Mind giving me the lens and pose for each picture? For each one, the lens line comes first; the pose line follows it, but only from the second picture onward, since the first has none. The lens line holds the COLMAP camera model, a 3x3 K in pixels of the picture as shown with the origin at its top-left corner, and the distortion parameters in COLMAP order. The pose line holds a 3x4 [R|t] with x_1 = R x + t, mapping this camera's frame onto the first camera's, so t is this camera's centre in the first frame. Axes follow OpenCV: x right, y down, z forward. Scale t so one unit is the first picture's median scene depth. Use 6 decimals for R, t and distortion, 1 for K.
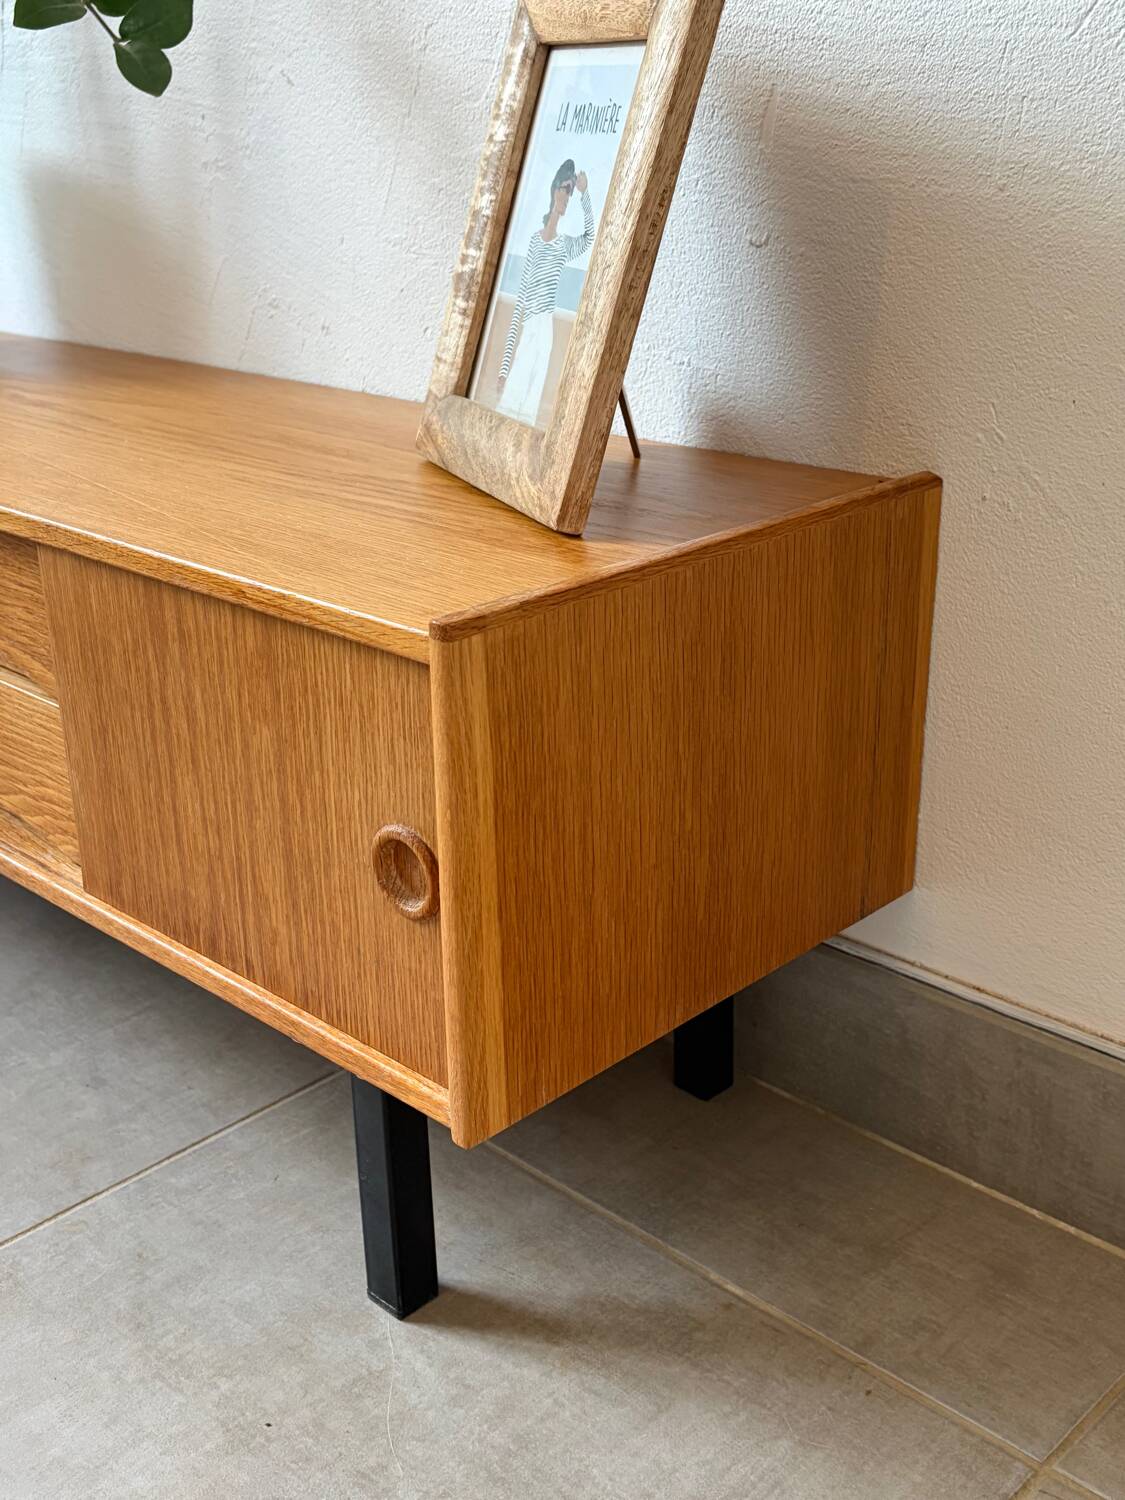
lens RADIAL K [[1674.0, 0, 563.2], [0, 1674.0, 751.5], [0, 0, 1]] dist [0.128474, -0.376026]
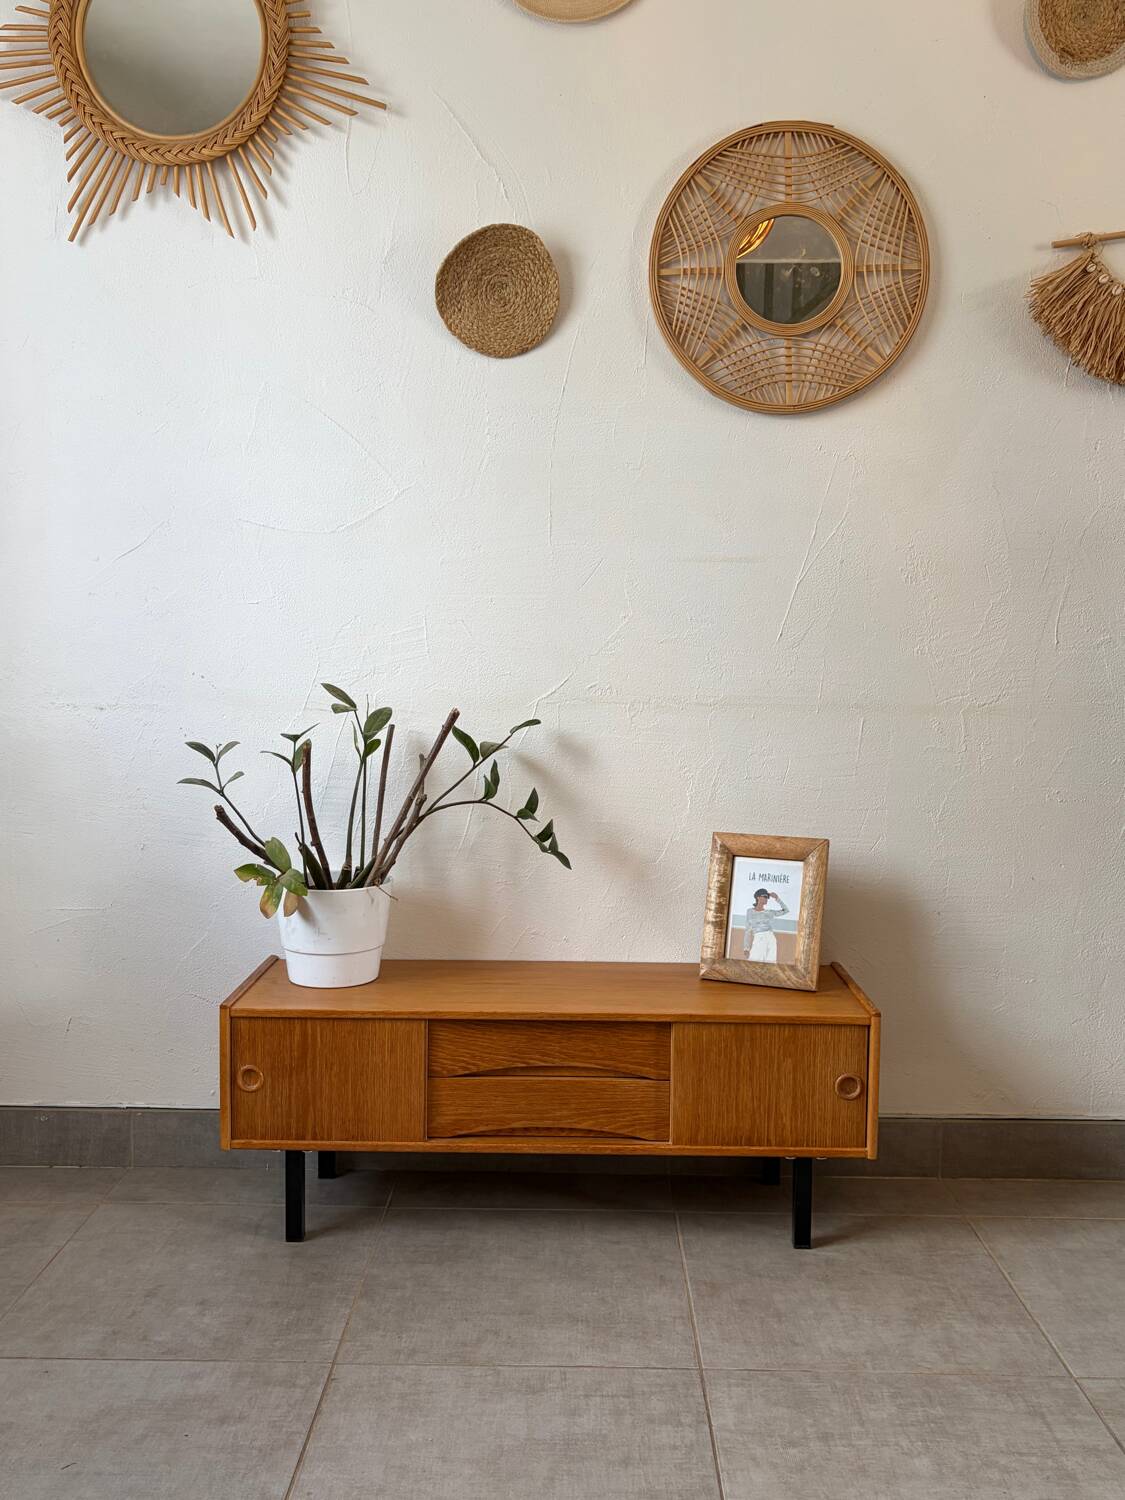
lens RADIAL K [[1318.0, 0, 561.3], [0, 1318.0, 753.7], [0, 0, 1]] dist [0.082350, -0.194432]
pose [[0.728159, -0.030290, 0.684739, -2.217589], [0.232793, 0.950566, -0.205506, -0.149677], [-0.644665, 0.309043, 0.699214, -0.761407]]
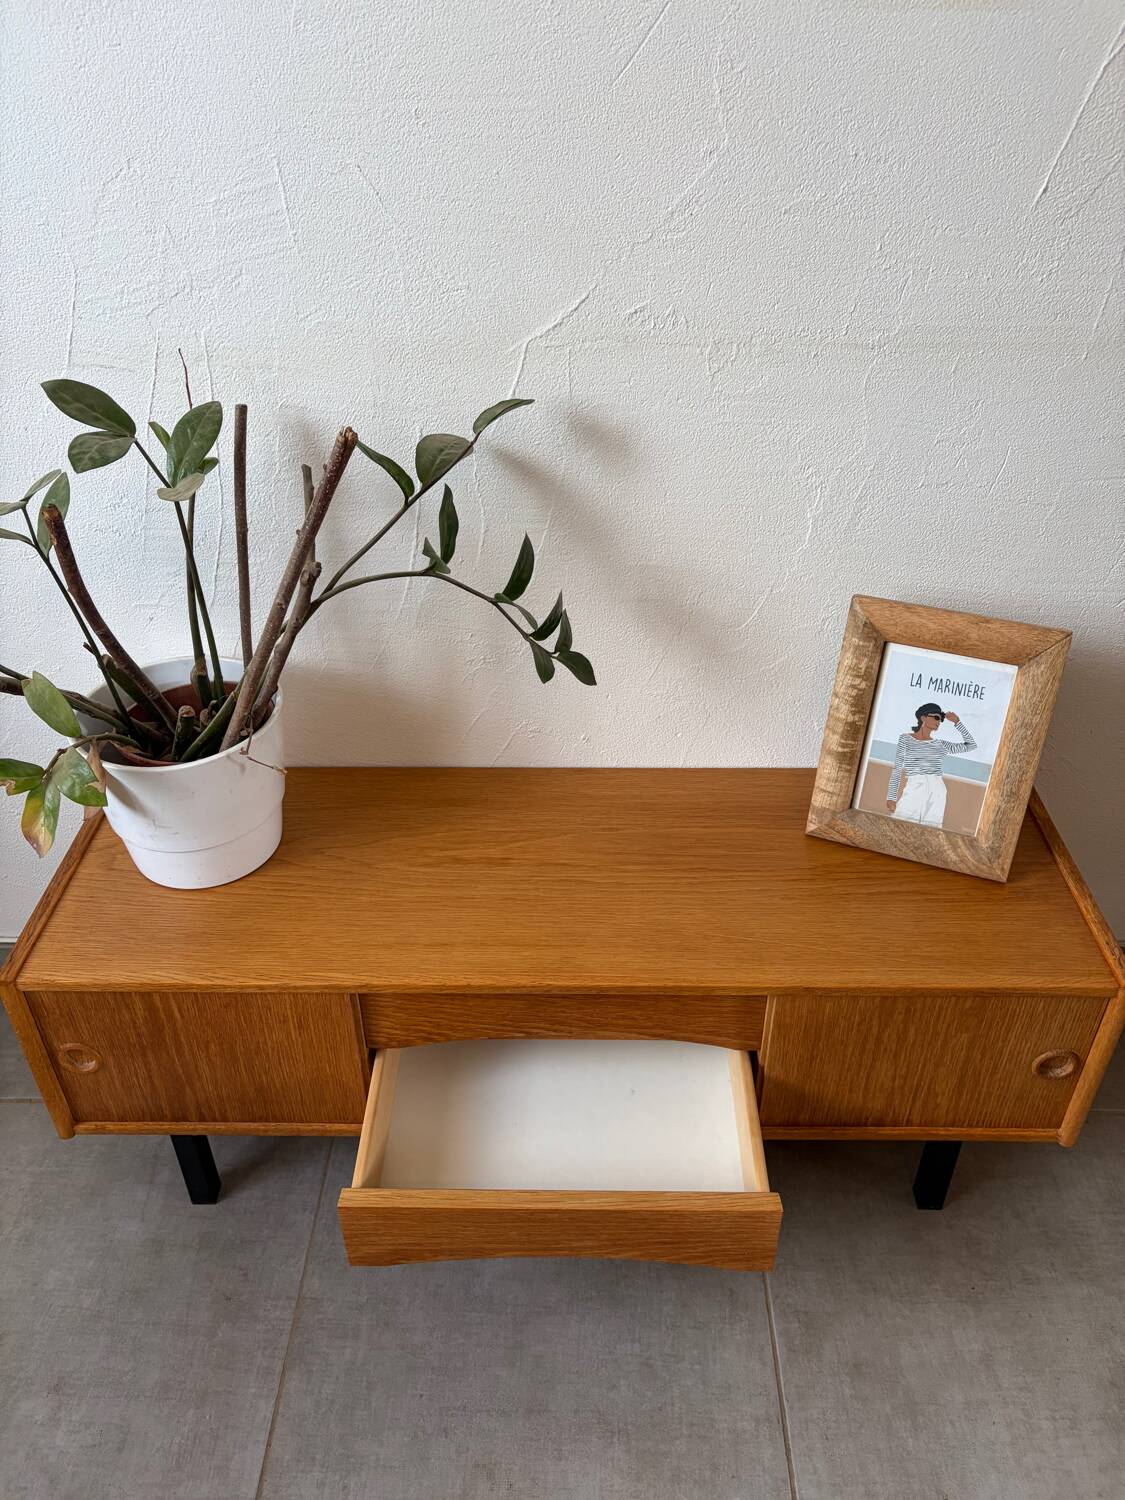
lens RADIAL K [[1136.9, 0, 560.2], [0, 1136.9, 753.1], [0, 0, 1]] dist [0.044948, -0.060460]
pose [[0.730745, -0.390113, 0.560200, -1.119087], [0.248862, 0.916388, 0.313531, -0.842507], [-0.635673, -0.089698, 0.766730, 0.236336]]
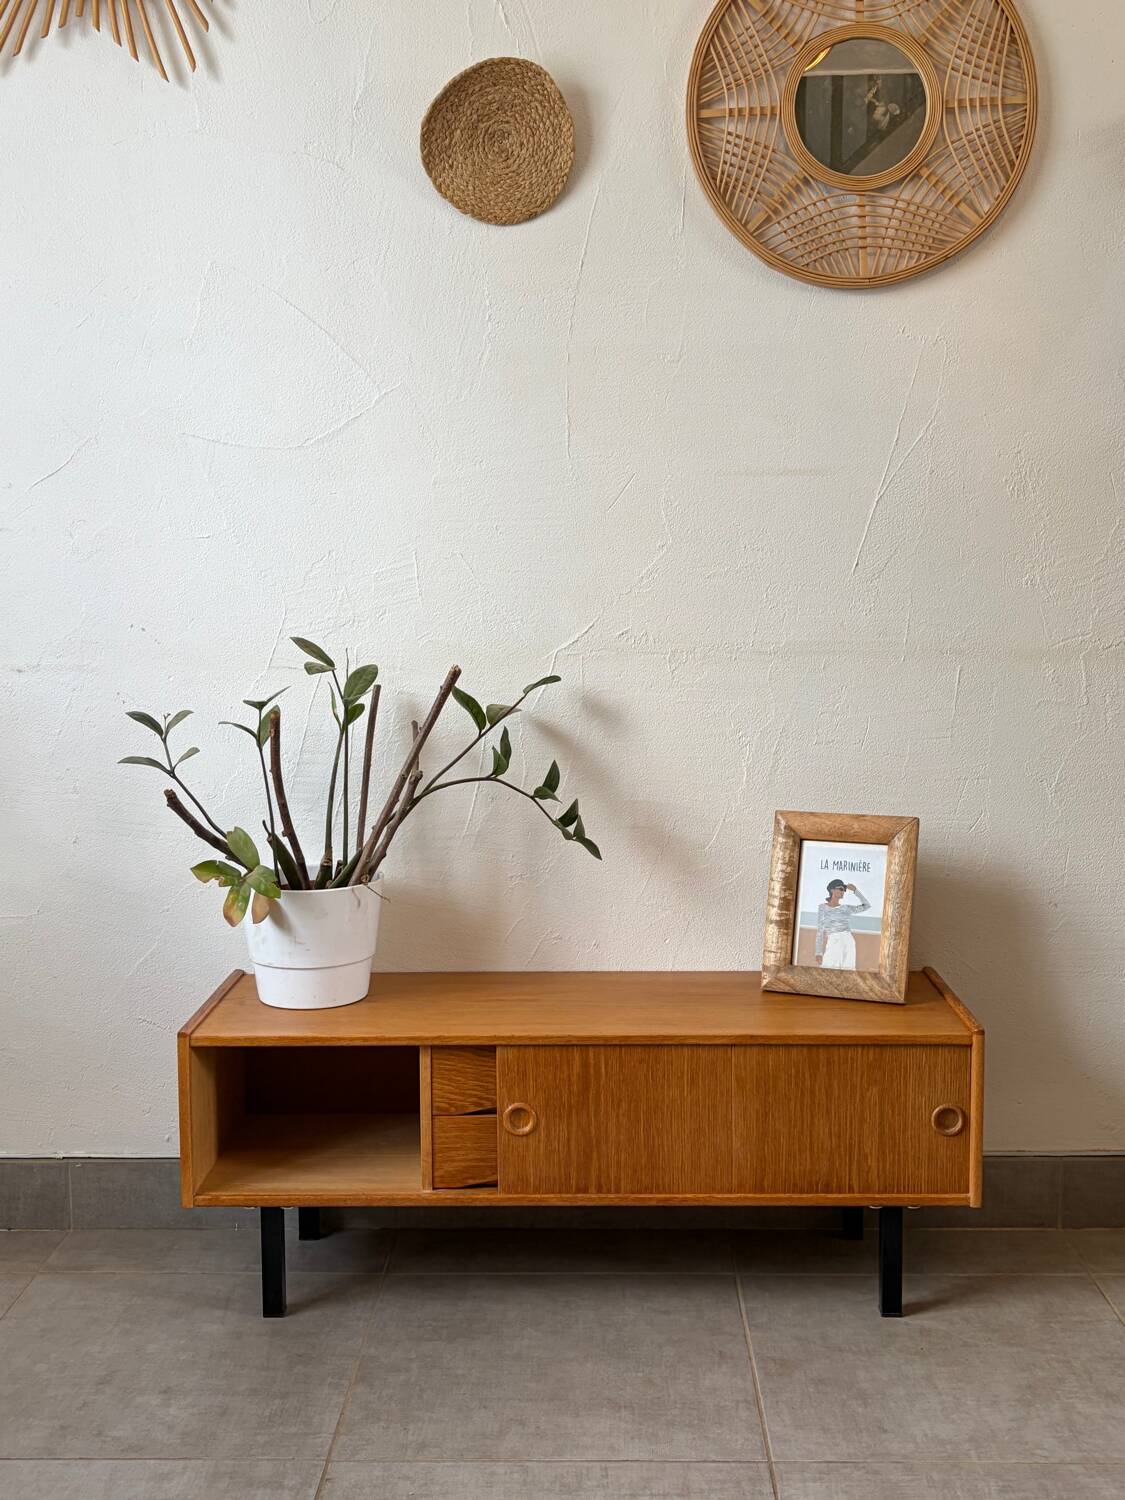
lens RADIAL K [[1674.0, 0, 563.2], [0, 1674.0, 751.5], [0, 0, 1]] dist [0.128474, -0.376026]
pose [[0.734468, -0.064539, 0.675568, -2.287359], [0.247447, 0.952404, -0.178035, -0.164931], [-0.631923, 0.297928, 0.715480, -0.828710]]
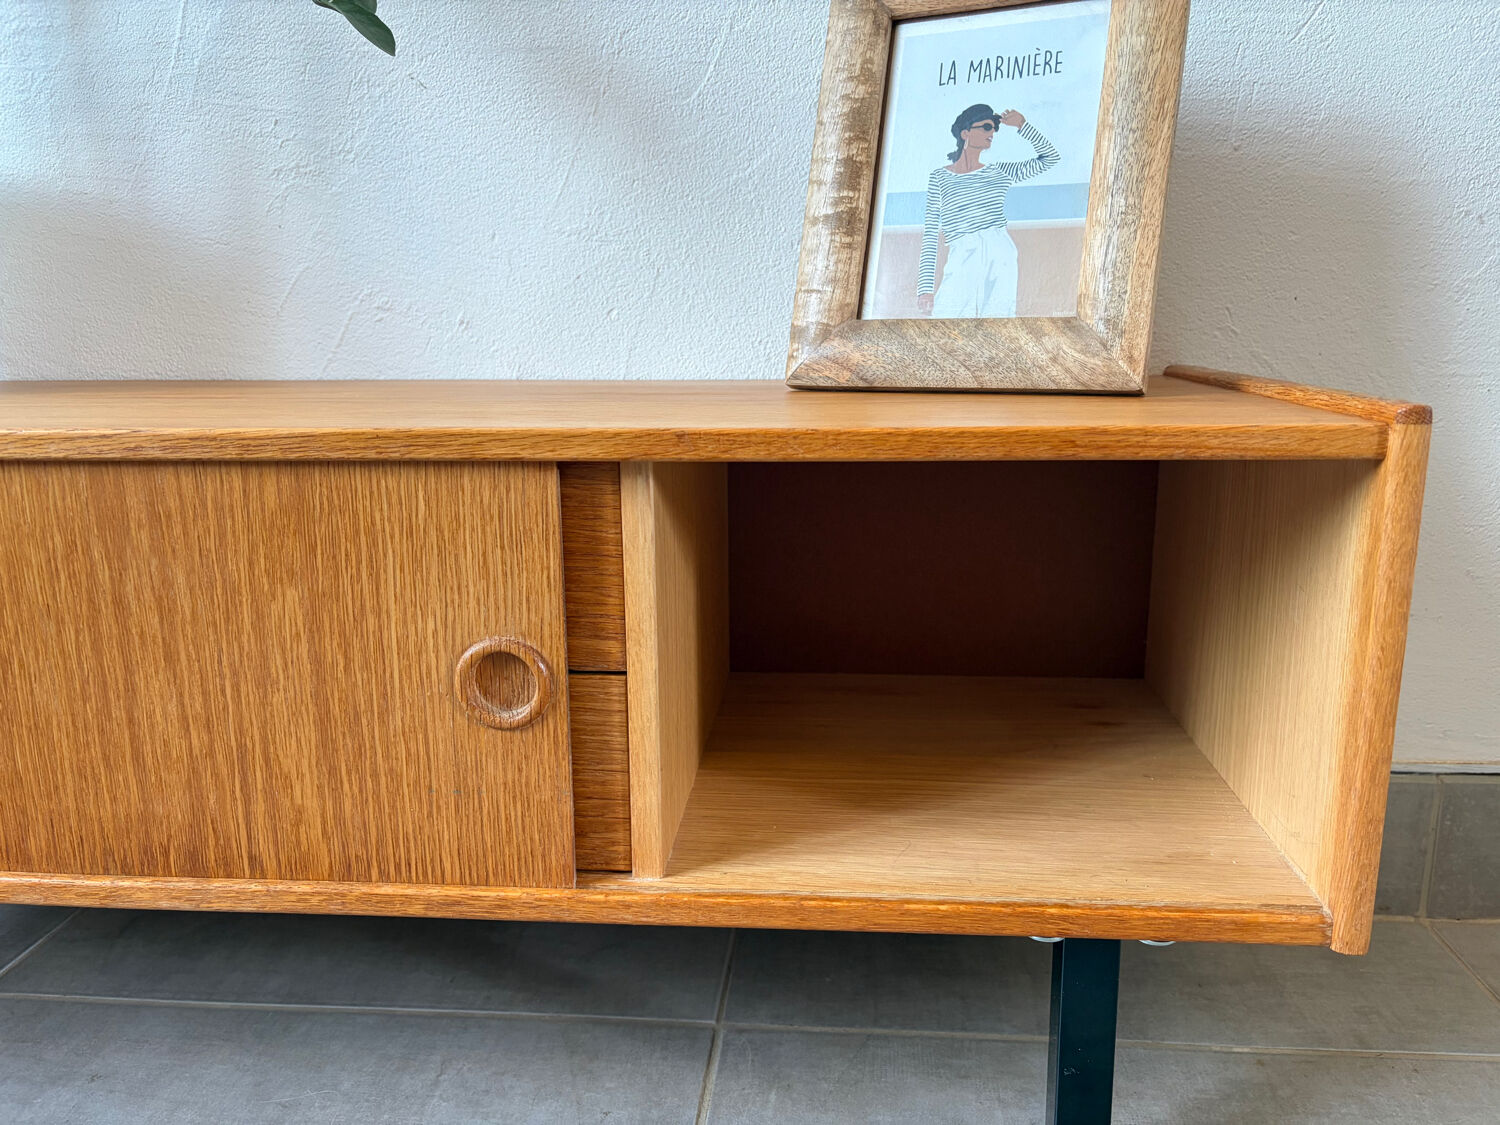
lens RADIAL K [[1136.9, 0, 755.0], [0, 1136.9, 559.1], [0, 0, 1]] dist [0.044948, -0.060460]
pose [[0.773934, -0.125847, 0.620636, -0.645964], [0.230105, 0.968952, -0.090467, -0.013420], [-0.589981, 0.212827, 0.778863, 0.553809]]
